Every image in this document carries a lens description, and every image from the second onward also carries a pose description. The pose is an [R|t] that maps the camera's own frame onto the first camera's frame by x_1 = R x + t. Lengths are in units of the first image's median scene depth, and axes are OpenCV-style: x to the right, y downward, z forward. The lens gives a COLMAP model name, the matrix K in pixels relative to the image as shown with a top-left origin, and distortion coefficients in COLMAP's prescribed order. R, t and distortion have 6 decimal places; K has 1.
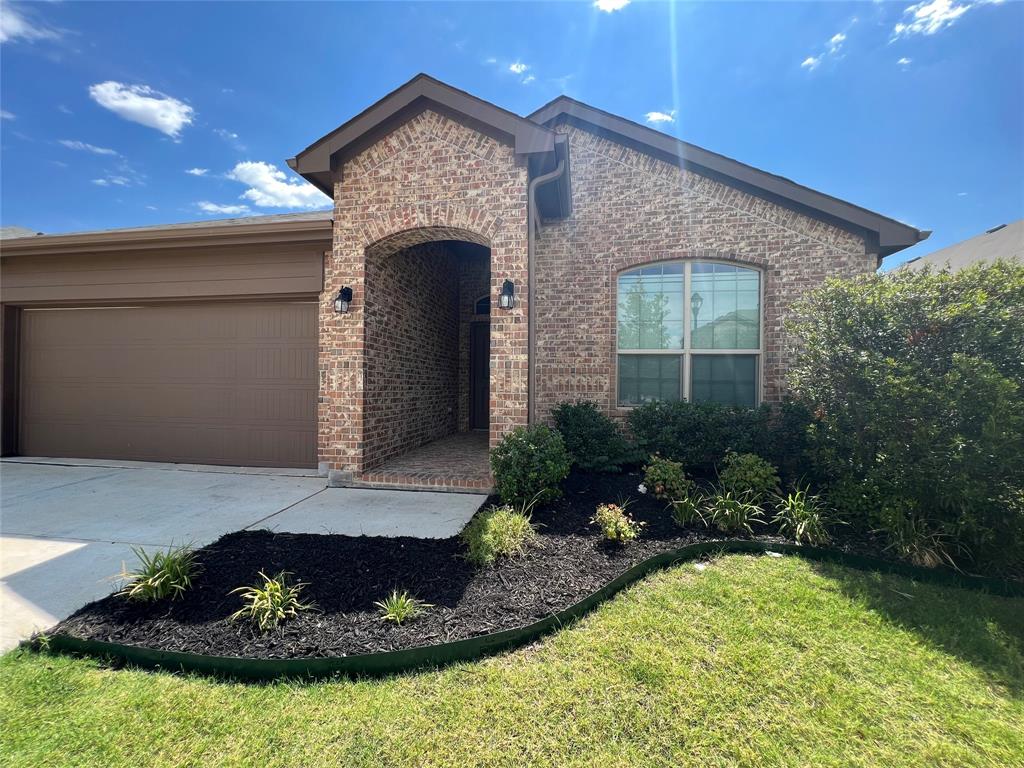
lens RADIAL K [[412.8, 0, 509.7], [0, 412.8, 381.3], [0, 0, 1]] dist [-0.001237, 0.000541]
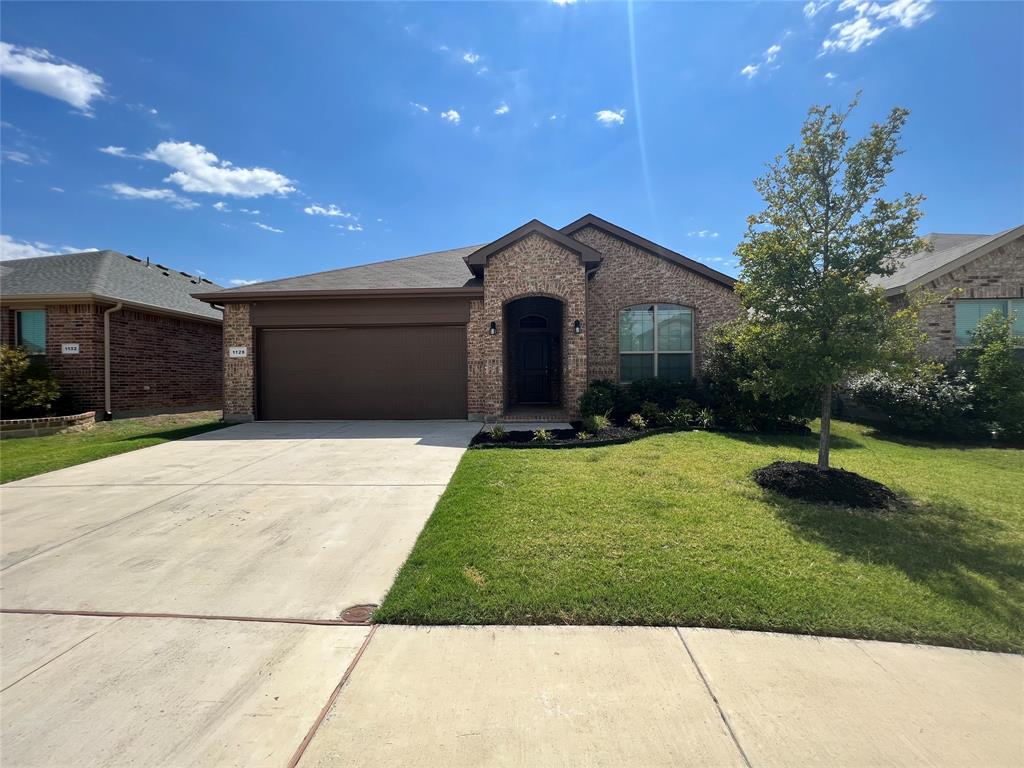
lens RADIAL K [[417.4, 0, 516.7], [0, 417.4, 386.8], [0, 0, 1]] dist [-0.002010, -0.000819]
pose [[0.993053, -0.019870, 0.115981, -0.520474], [0.017655, 0.999642, 0.020100, 0.044790], [-0.116339, -0.017913, 0.993048, -1.000235]]
